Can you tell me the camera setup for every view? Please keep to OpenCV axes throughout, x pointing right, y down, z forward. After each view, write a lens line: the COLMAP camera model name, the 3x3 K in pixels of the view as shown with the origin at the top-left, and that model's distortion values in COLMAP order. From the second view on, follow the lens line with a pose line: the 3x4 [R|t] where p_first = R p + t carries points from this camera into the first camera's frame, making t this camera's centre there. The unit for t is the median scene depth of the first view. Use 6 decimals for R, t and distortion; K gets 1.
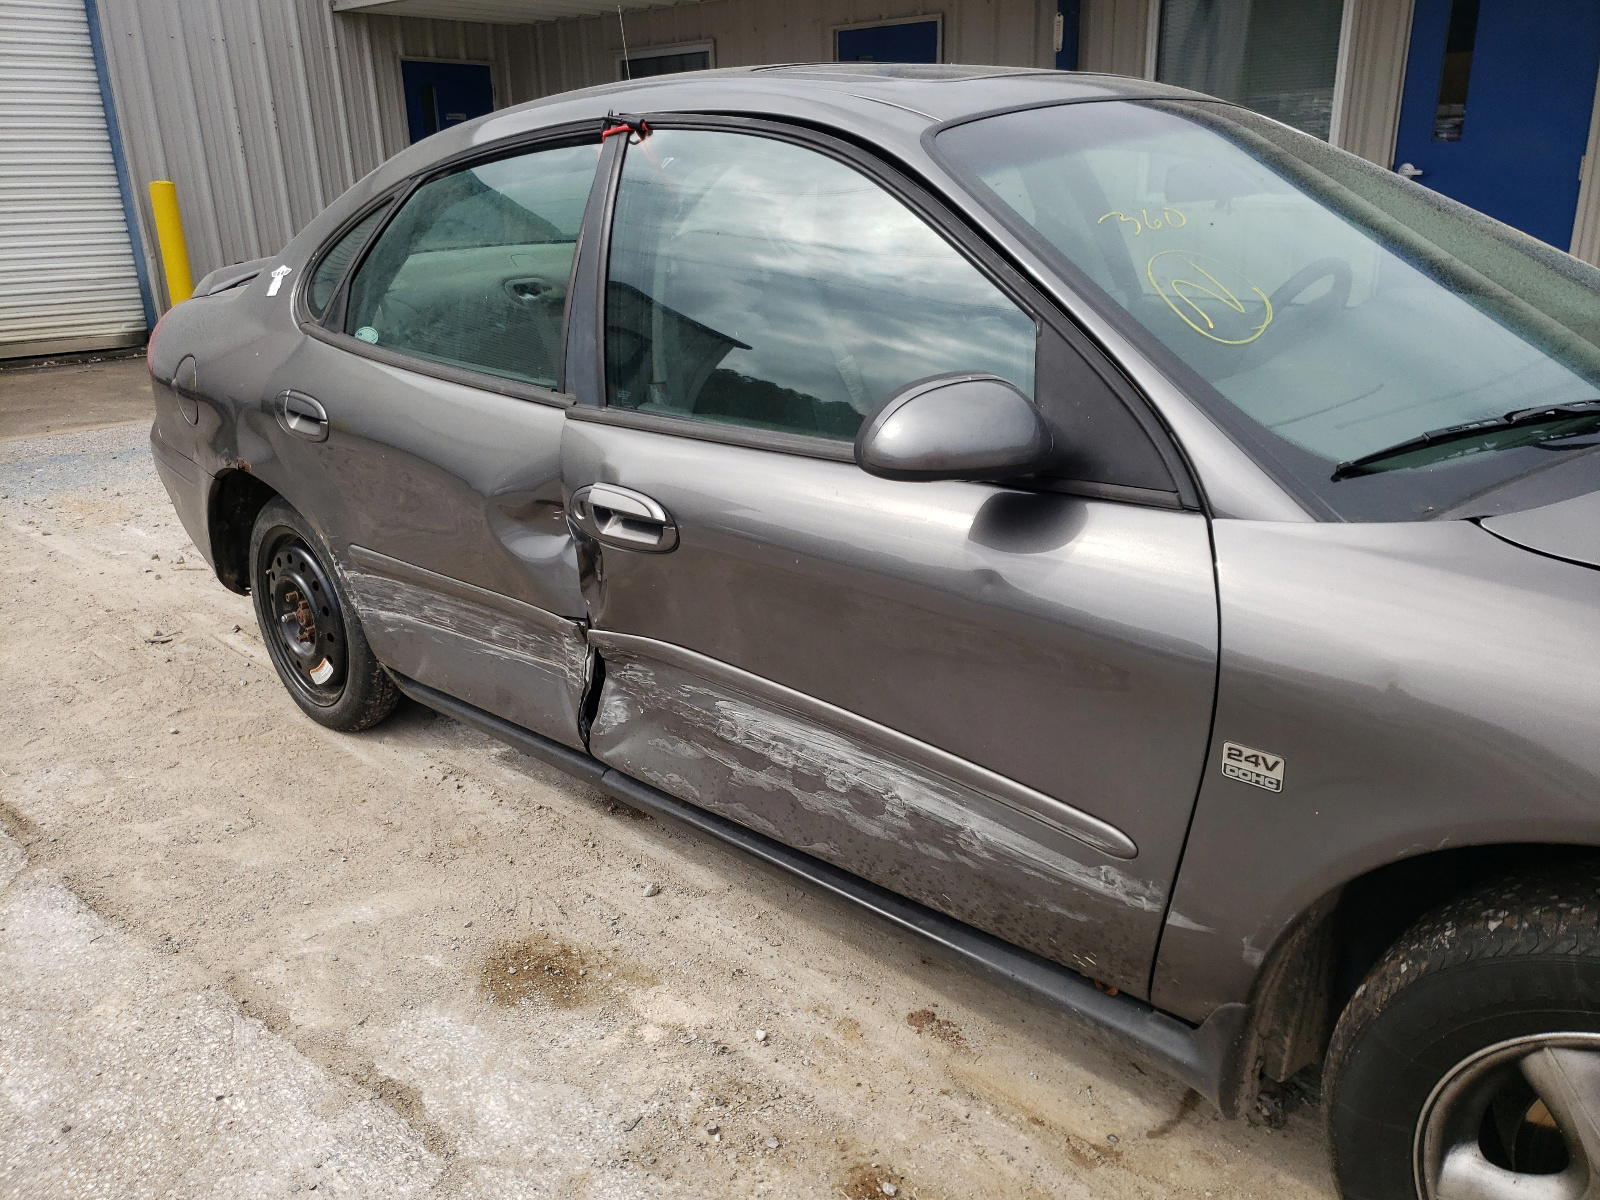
lens RADIAL K [[1261.9, 0, 801.0], [0, 1261.9, 606.1], [0, 0, 1]] dist [-0.007886, 0.033721]
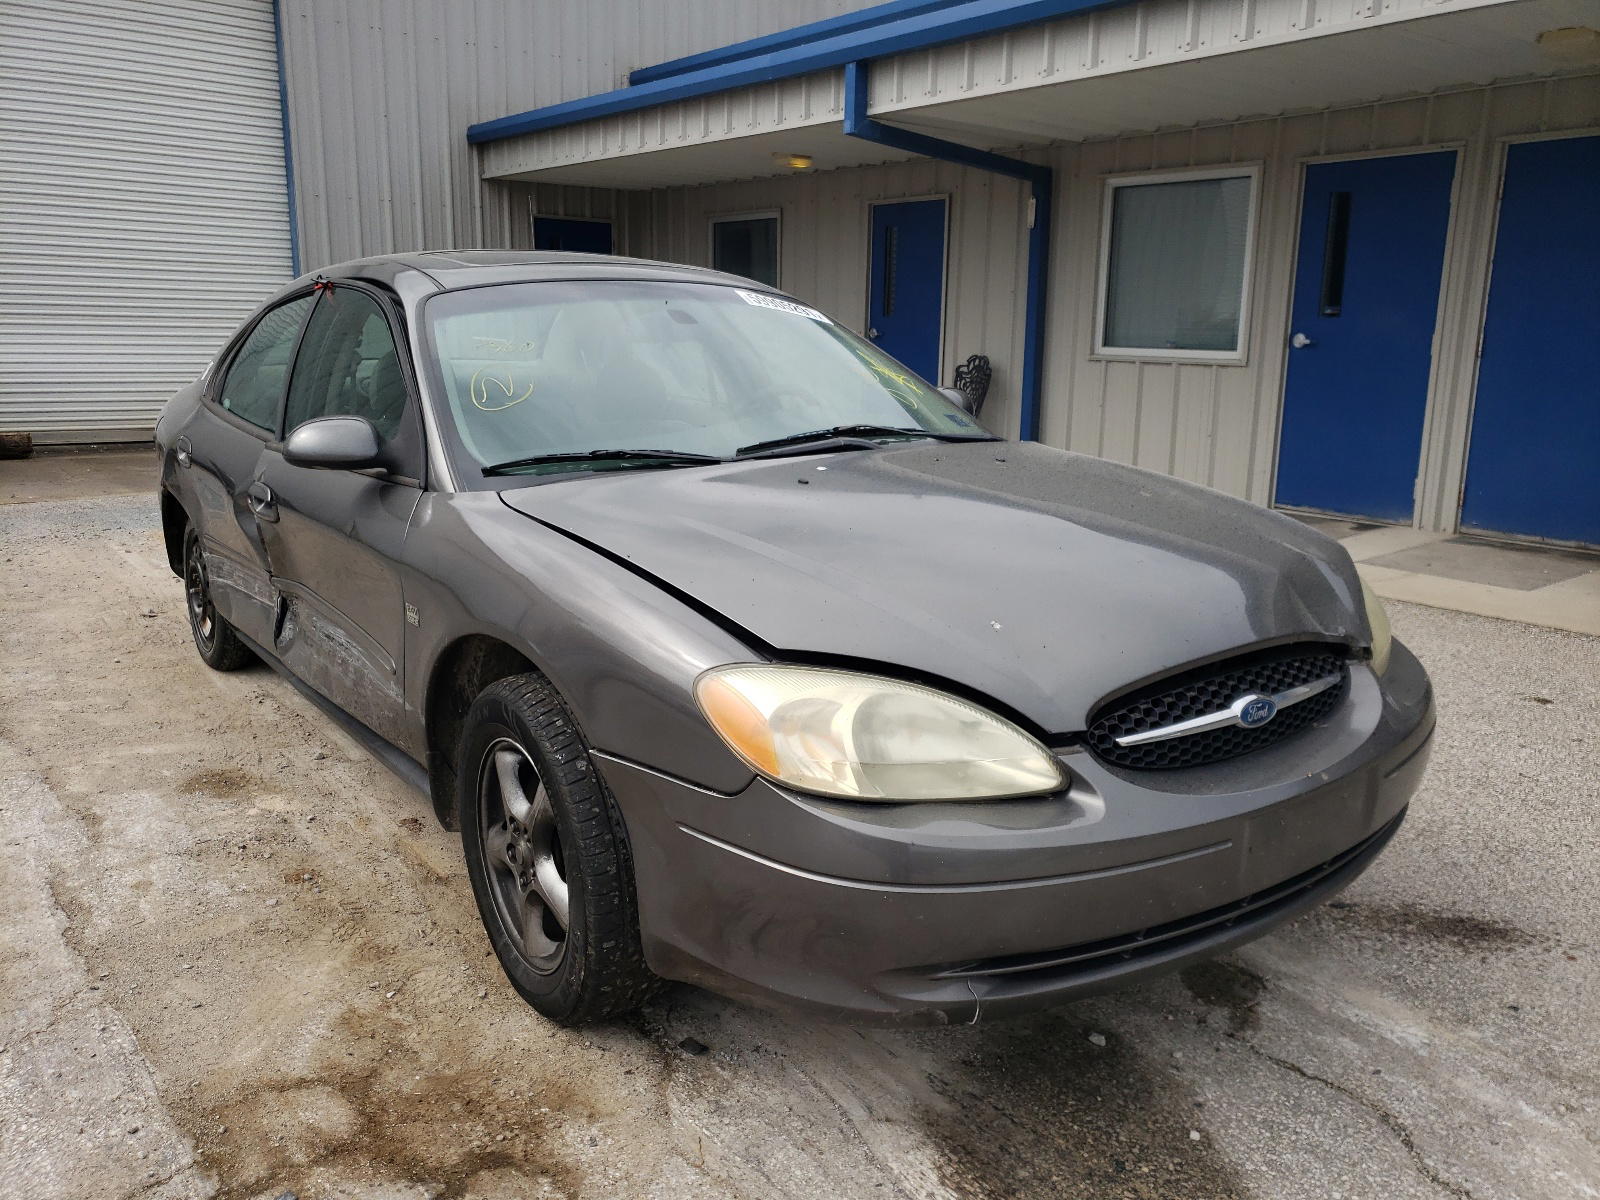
lens RADIAL K [[1261.9, 0, 806.1], [0, 1261.9, 607.8], [0, 0, 1]] dist [-0.007886, 0.033721]
pose [[0.984350, 0.076328, -0.158839, 0.718045], [-0.092689, 0.990833, -0.098277, 0.143495], [0.149882, 0.111462, 0.982401, -0.471309]]
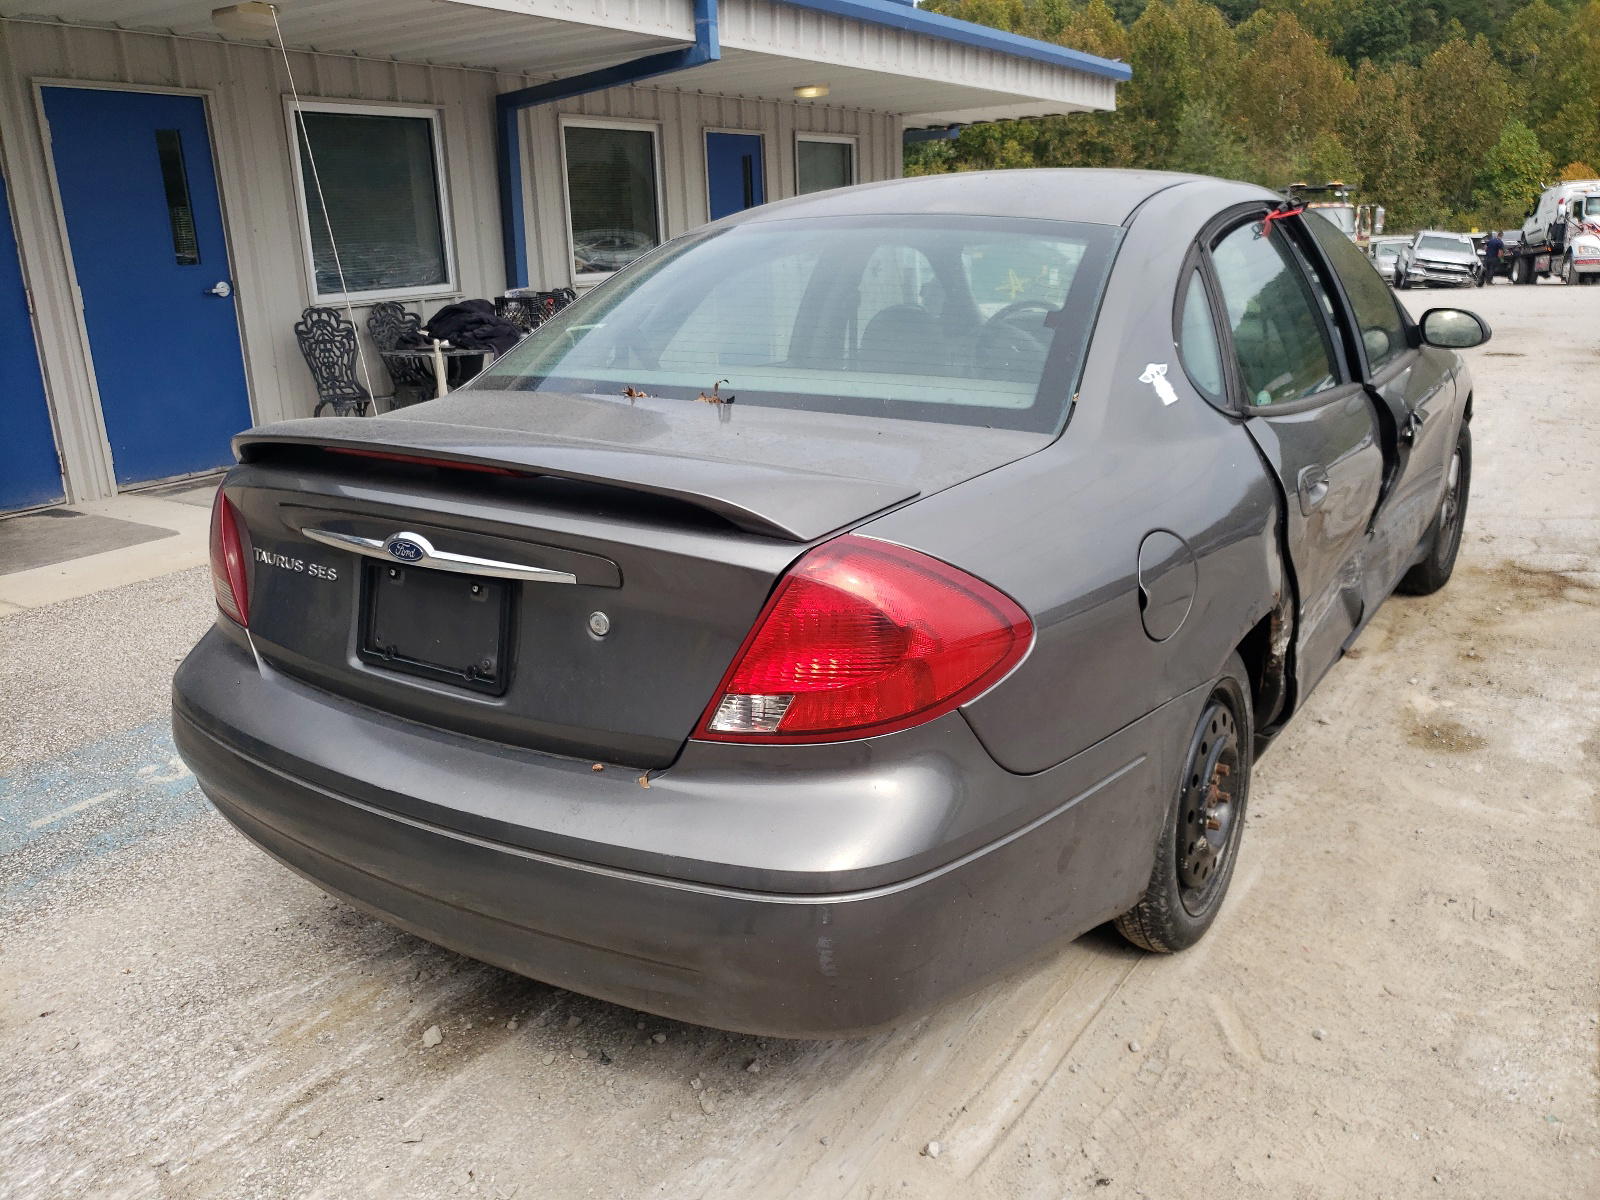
lens RADIAL K [[1261.9, 0, 793.2], [0, 1261.9, 589.2], [0, 0, 1]] dist [-0.007886, 0.033721]
pose [[-0.158643, -0.235468, 0.958847, -1.392102], [0.367760, 0.887171, 0.278713, -0.541372], [-0.916289, 0.396841, -0.054147, 1.597066]]
